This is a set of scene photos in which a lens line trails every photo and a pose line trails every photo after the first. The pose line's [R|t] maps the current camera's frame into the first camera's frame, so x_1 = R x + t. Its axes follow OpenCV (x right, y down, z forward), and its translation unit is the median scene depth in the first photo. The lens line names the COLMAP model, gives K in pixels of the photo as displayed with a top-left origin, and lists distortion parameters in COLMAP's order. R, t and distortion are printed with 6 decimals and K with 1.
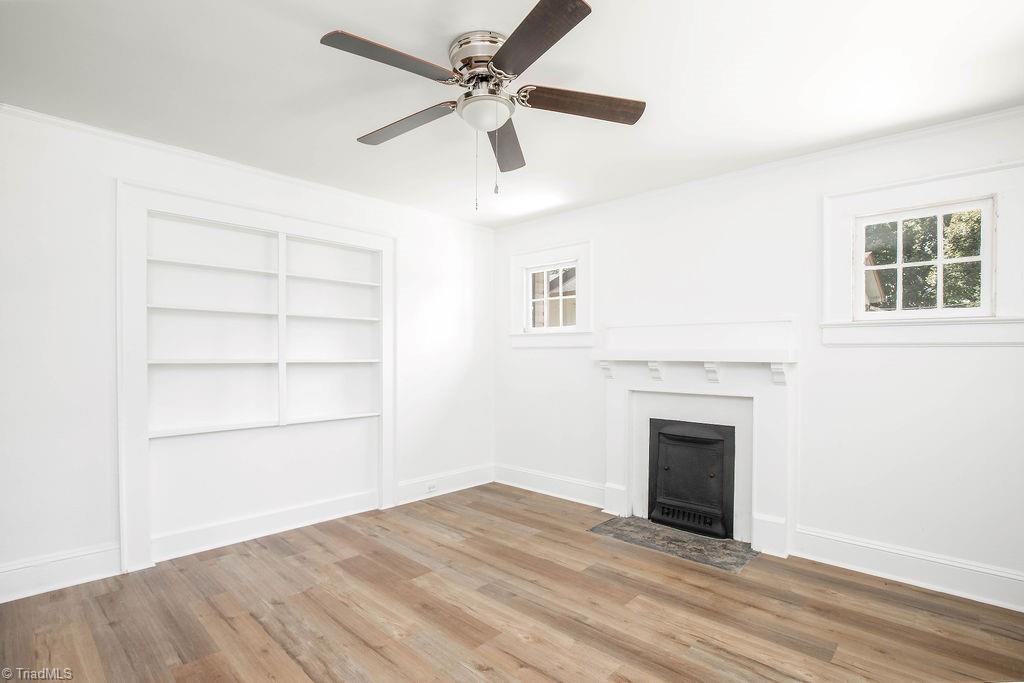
lens RADIAL K [[484.9, 0, 515.6], [0, 484.9, 358.7], [0, 0, 1]] dist [-0.022437, 0.000266]
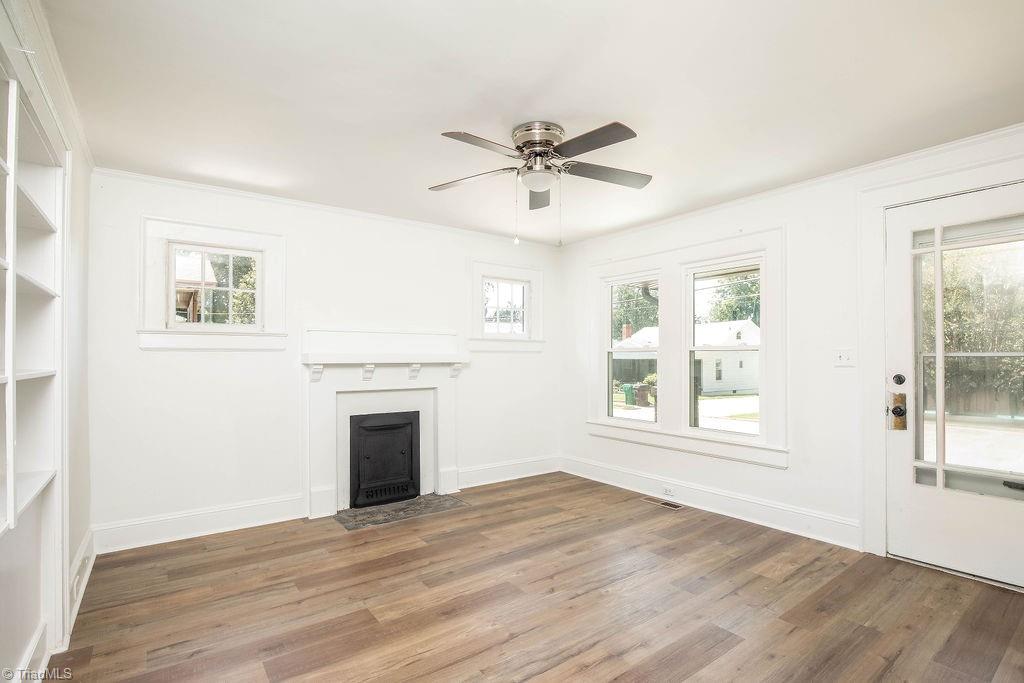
lens RADIAL K [[484.9, 0, 515.6], [0, 484.9, 358.7], [0, 0, 1]] dist [-0.022437, 0.000266]
pose [[0.187198, -0.006380, 0.982301, -0.830046], [0.007366, 0.999960, 0.005091, -0.009442], [-0.982295, 0.006283, 0.187237, 0.493539]]
